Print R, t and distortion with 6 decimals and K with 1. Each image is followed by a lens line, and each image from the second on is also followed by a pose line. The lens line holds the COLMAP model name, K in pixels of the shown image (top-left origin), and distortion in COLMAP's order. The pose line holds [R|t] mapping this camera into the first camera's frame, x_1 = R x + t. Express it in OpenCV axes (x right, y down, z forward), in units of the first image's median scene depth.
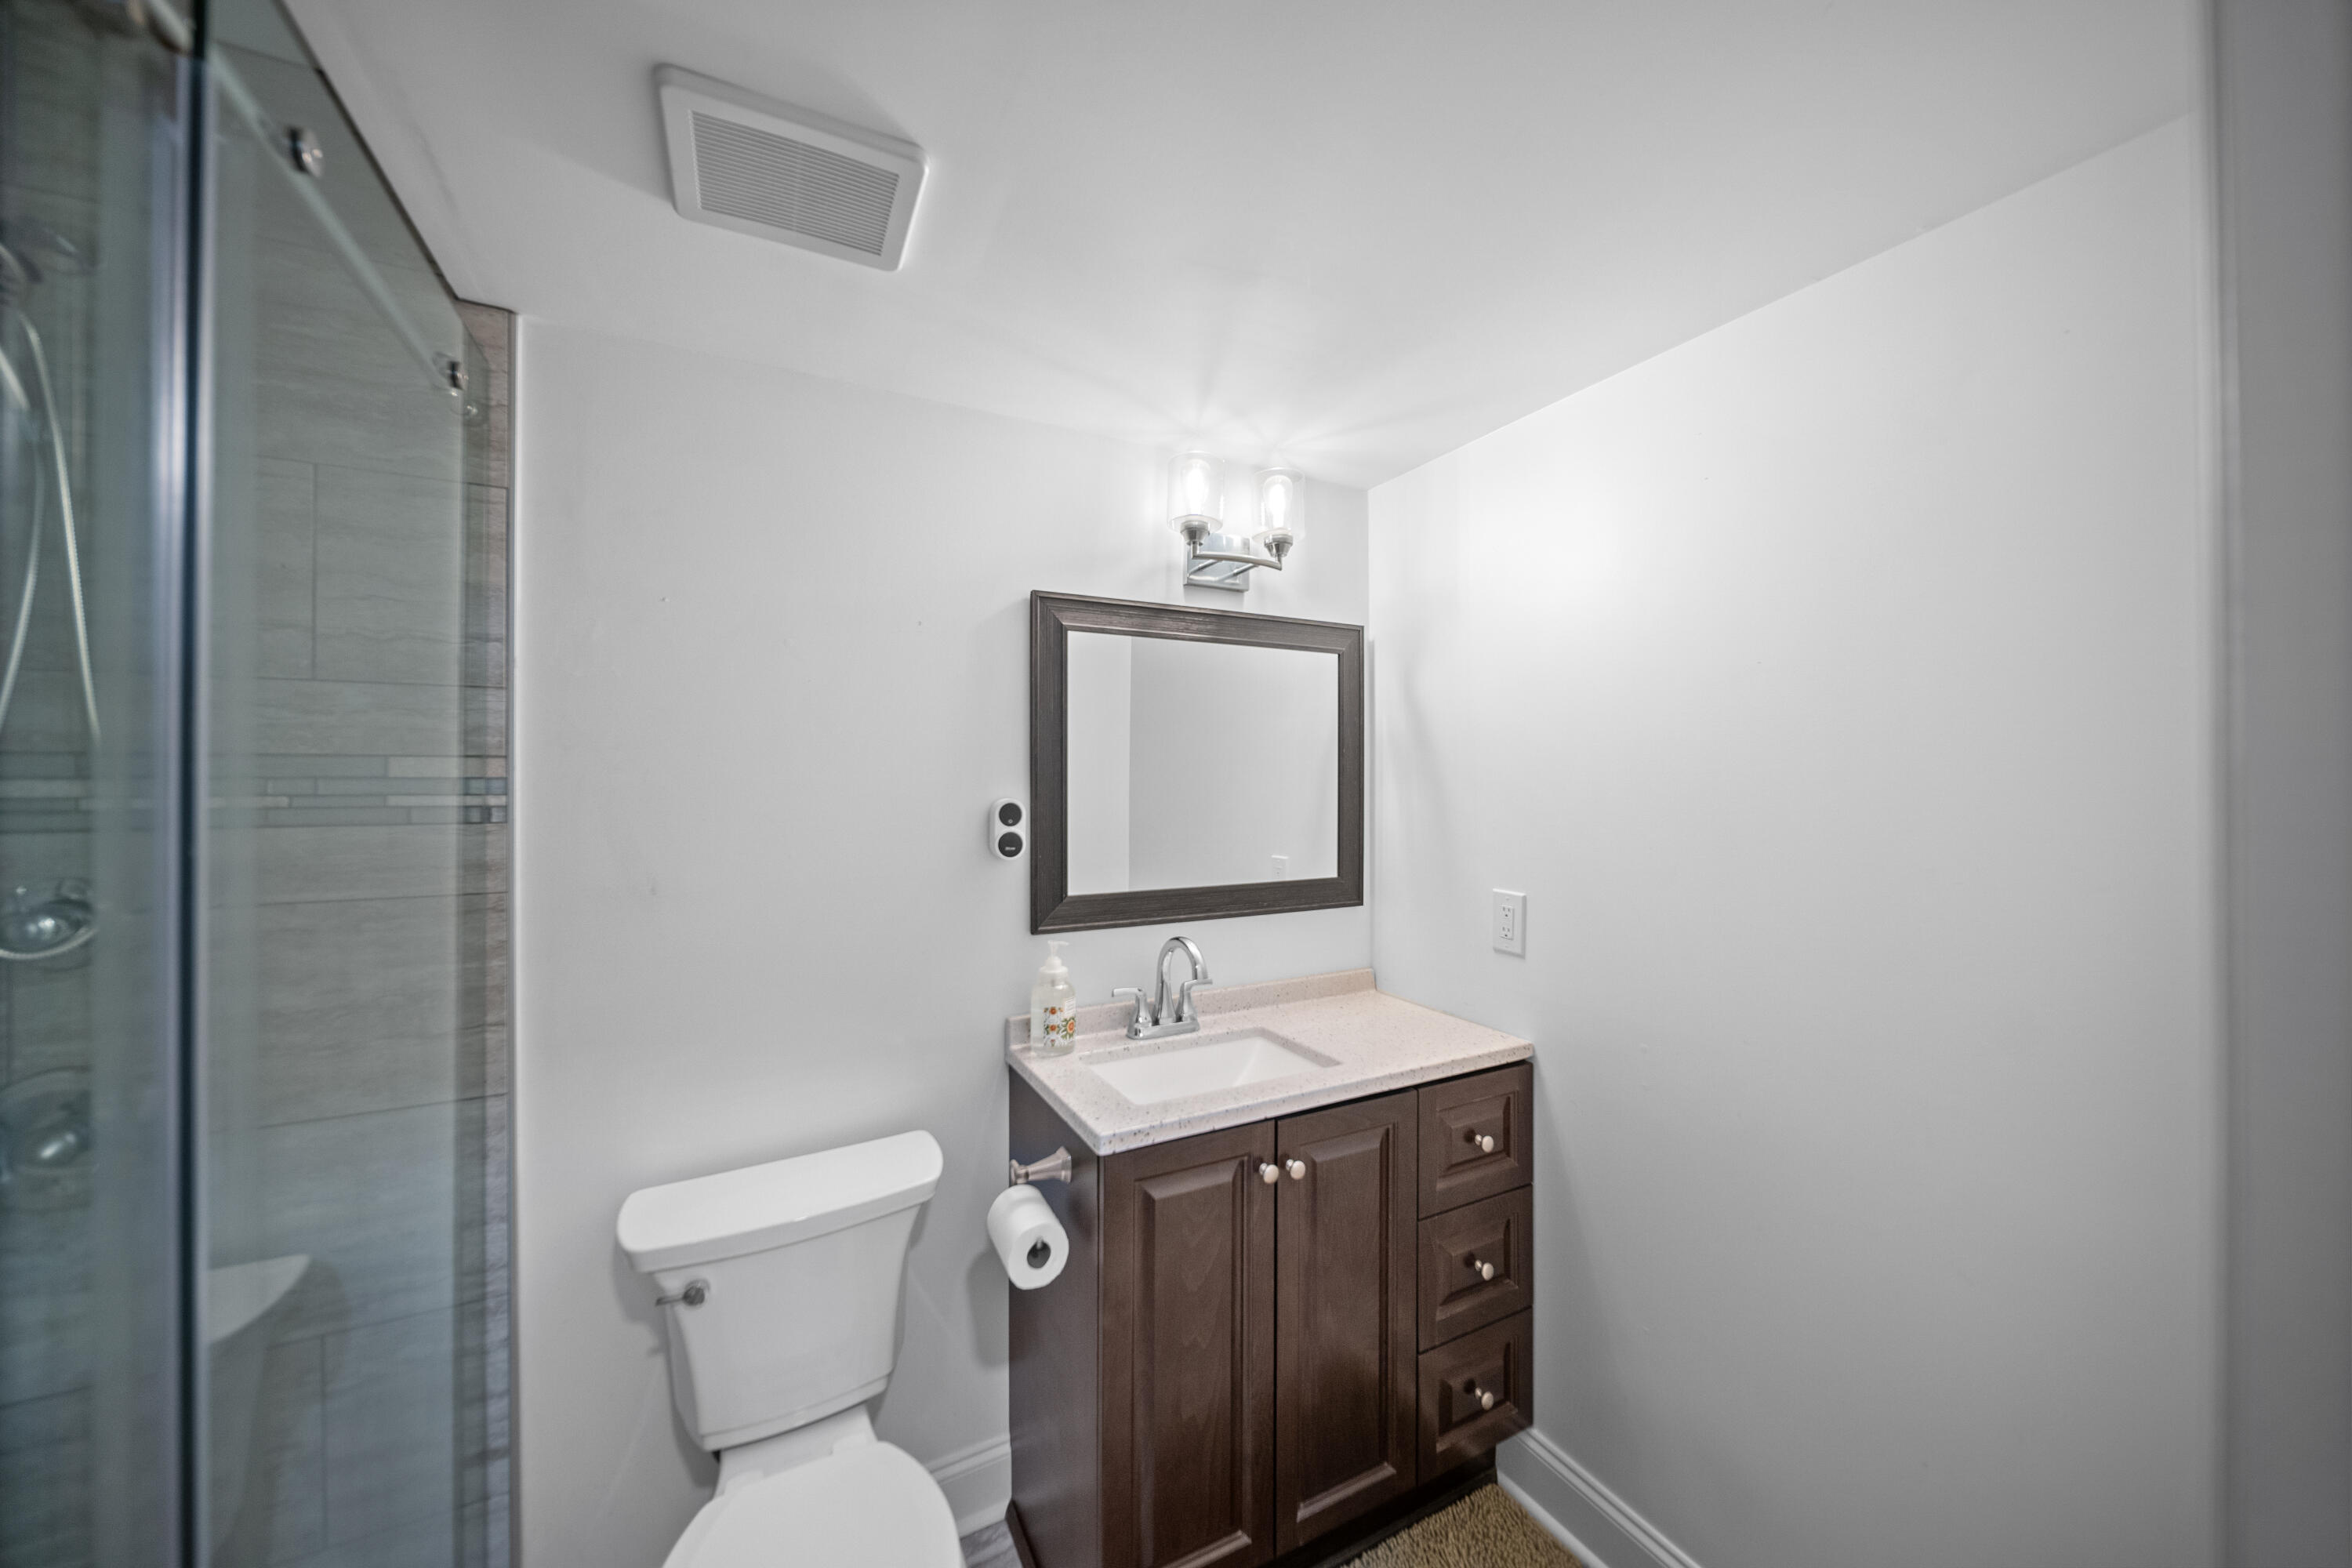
lens RADIAL K [[850.4, 0, 1171.2], [0, 850.4, 781.8], [0, 0, 1]] dist [0.000565, 0.000093]
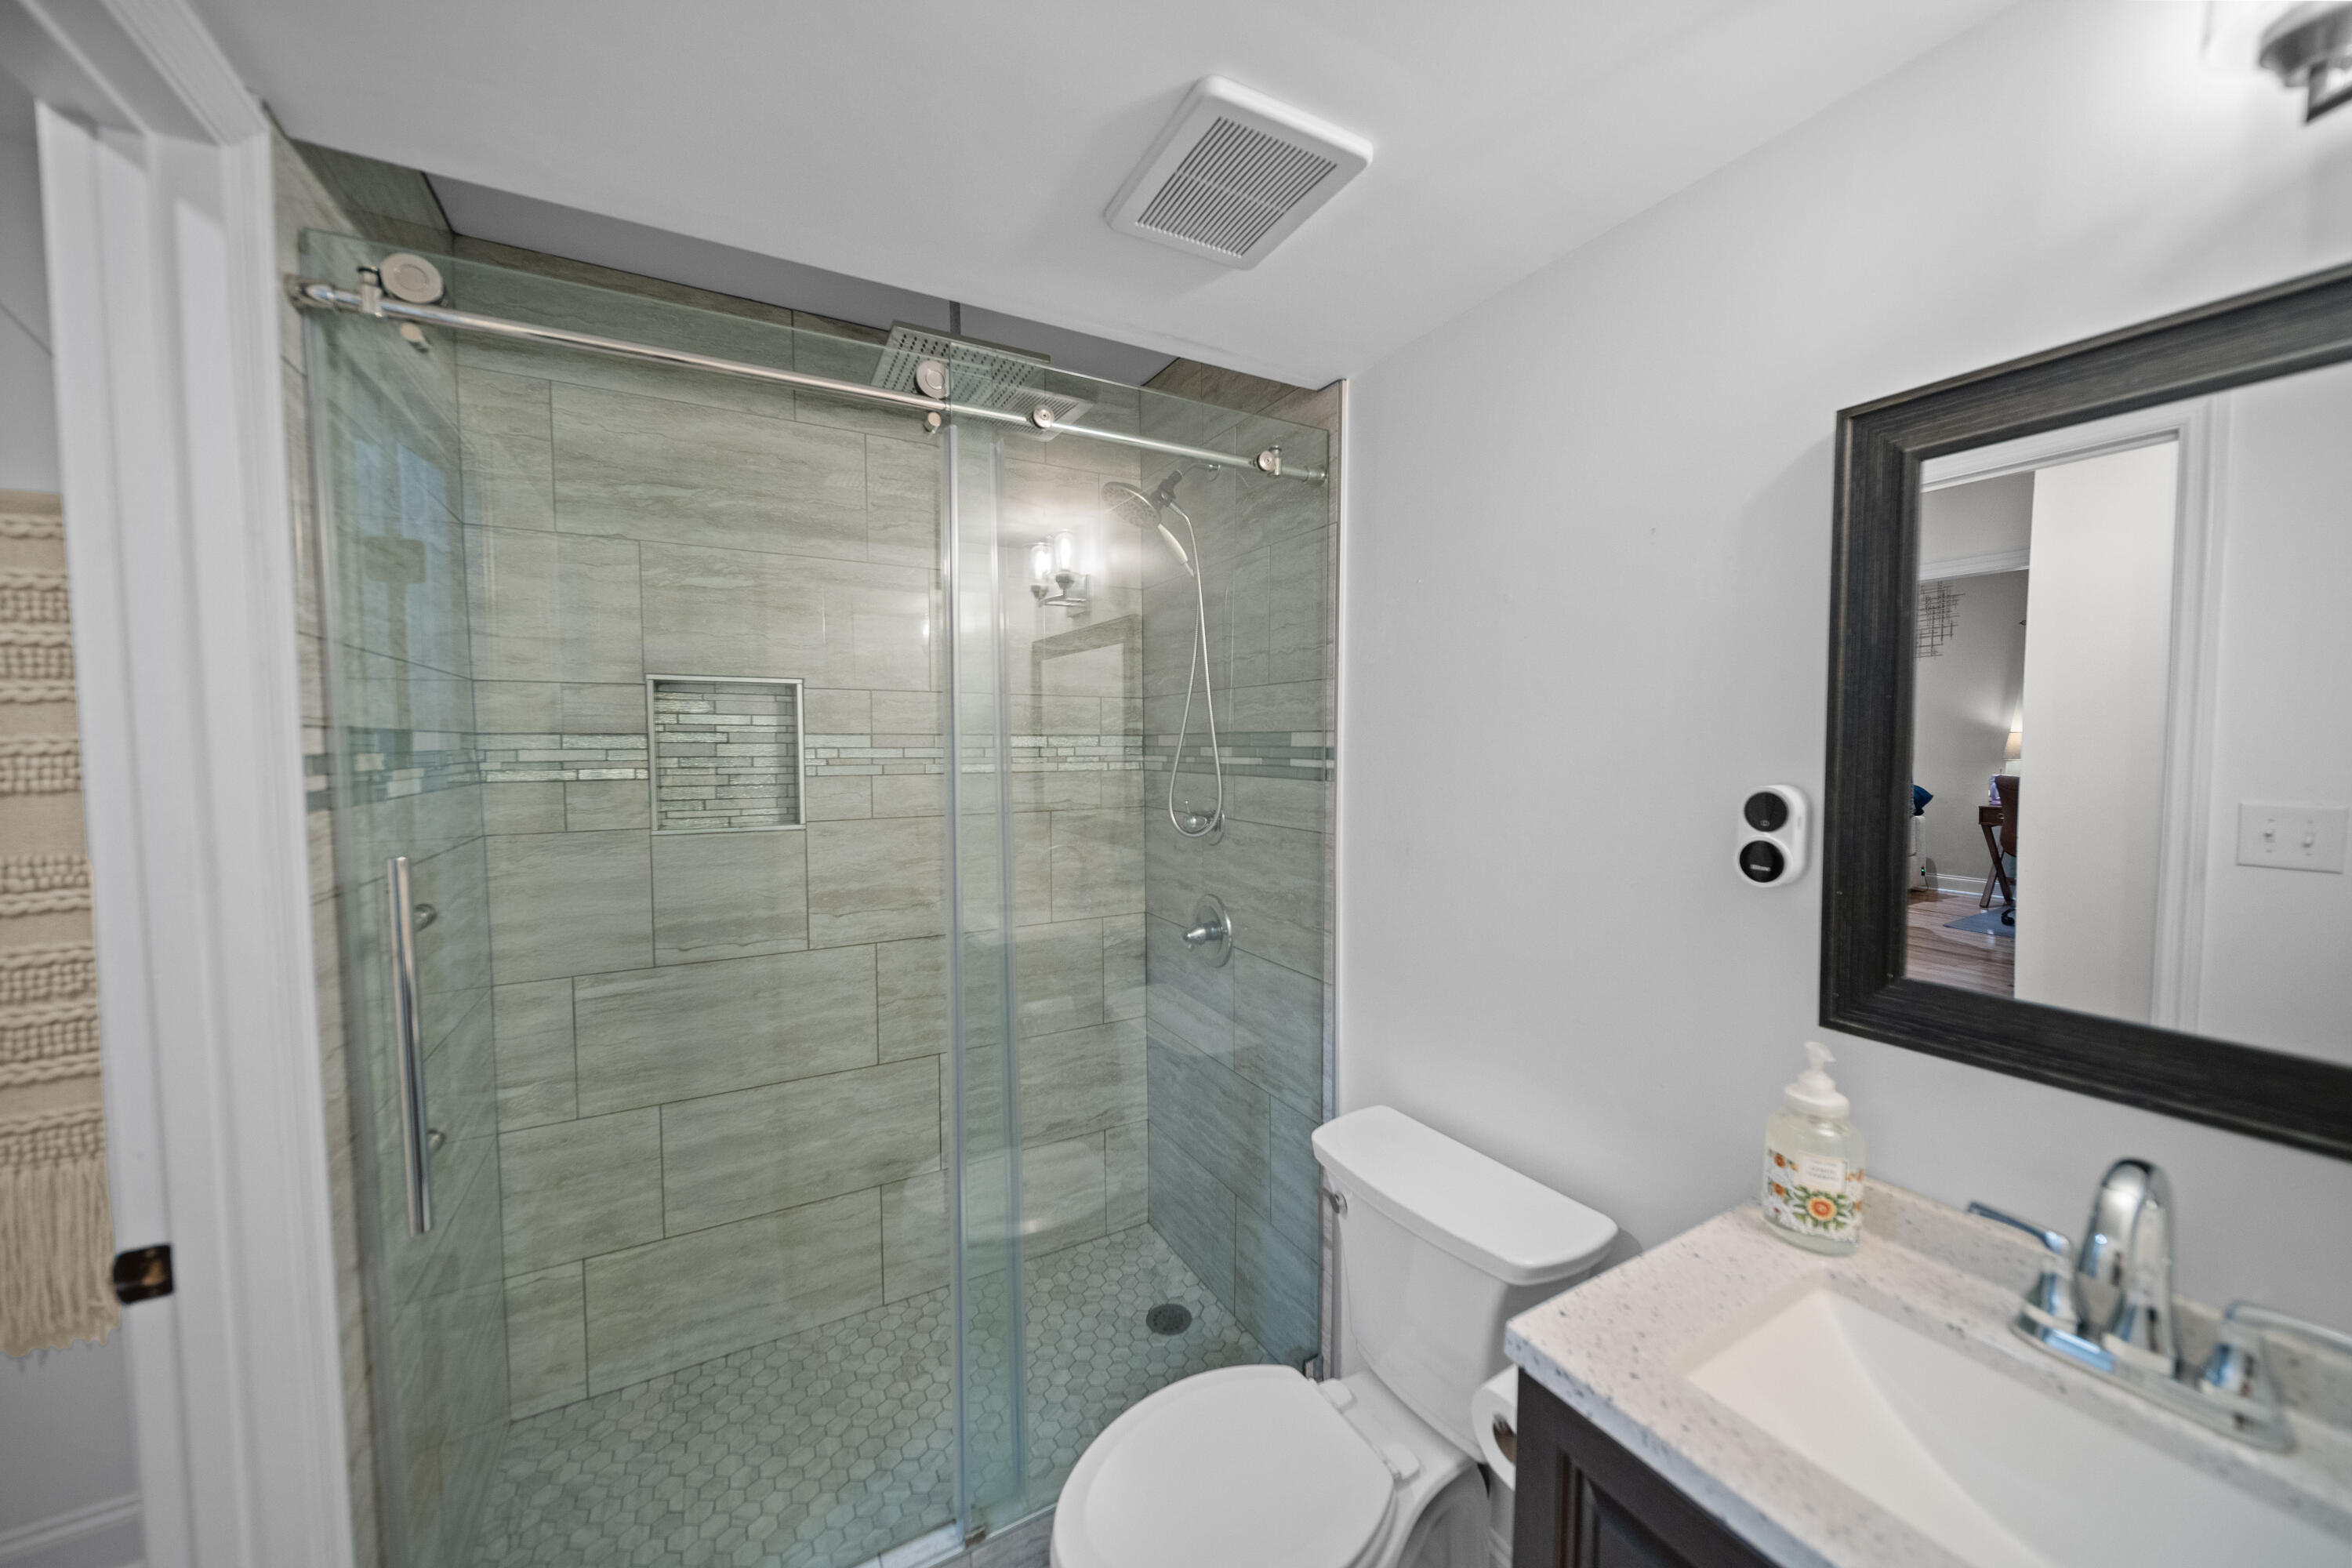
lens RADIAL K [[850.4, 0, 1171.2], [0, 850.4, 781.8], [0, 0, 1]] dist [0.000565, 0.000093]
pose [[0.002805, 0.051978, -0.998644, 0.527400], [0.004899, 0.998636, 0.051991, -0.020608], [0.999984, -0.005038, 0.002546, 0.747253]]
